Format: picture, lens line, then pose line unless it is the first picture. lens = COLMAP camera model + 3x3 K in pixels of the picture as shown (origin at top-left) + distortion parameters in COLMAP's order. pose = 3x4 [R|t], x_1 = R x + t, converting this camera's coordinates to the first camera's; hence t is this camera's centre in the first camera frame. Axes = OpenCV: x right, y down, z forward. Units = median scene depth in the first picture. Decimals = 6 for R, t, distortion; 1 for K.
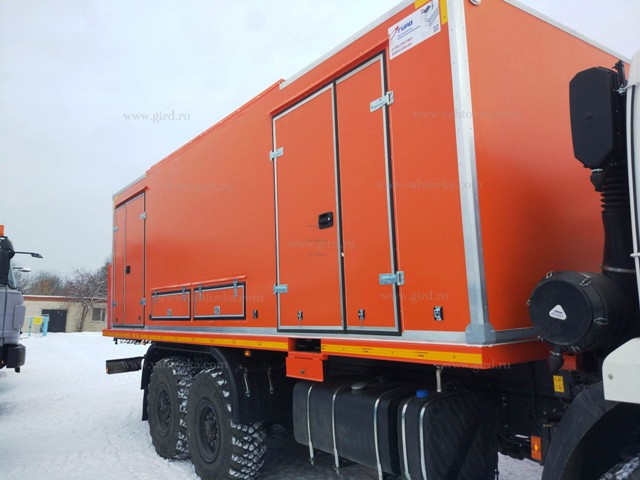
lens RADIAL K [[537.8, 0, 320.0], [0, 537.8, 240.0], [0, 0, 1]] dist [0.032803, -0.008971]
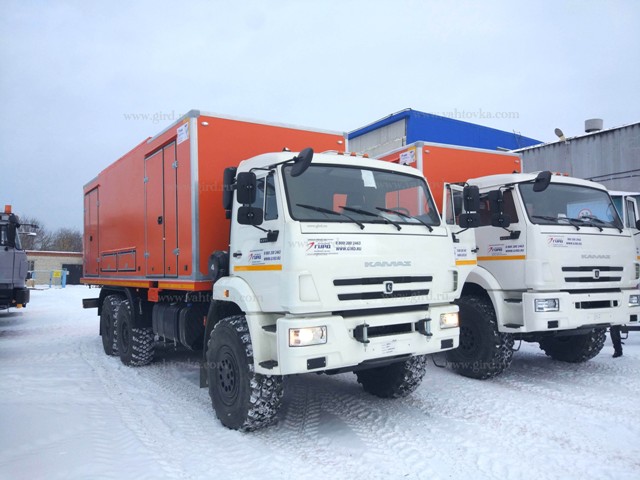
lens RADIAL K [[537.8, 0, 320.0], [0, 537.8, 240.0], [0, 0, 1]] dist [0.032803, -0.008971]
pose [[0.999331, 0.001290, -0.036561, 0.538829], [0.001699, 0.996664, 0.081602, -0.101393], [0.036544, -0.081609, 0.995994, -0.757263]]
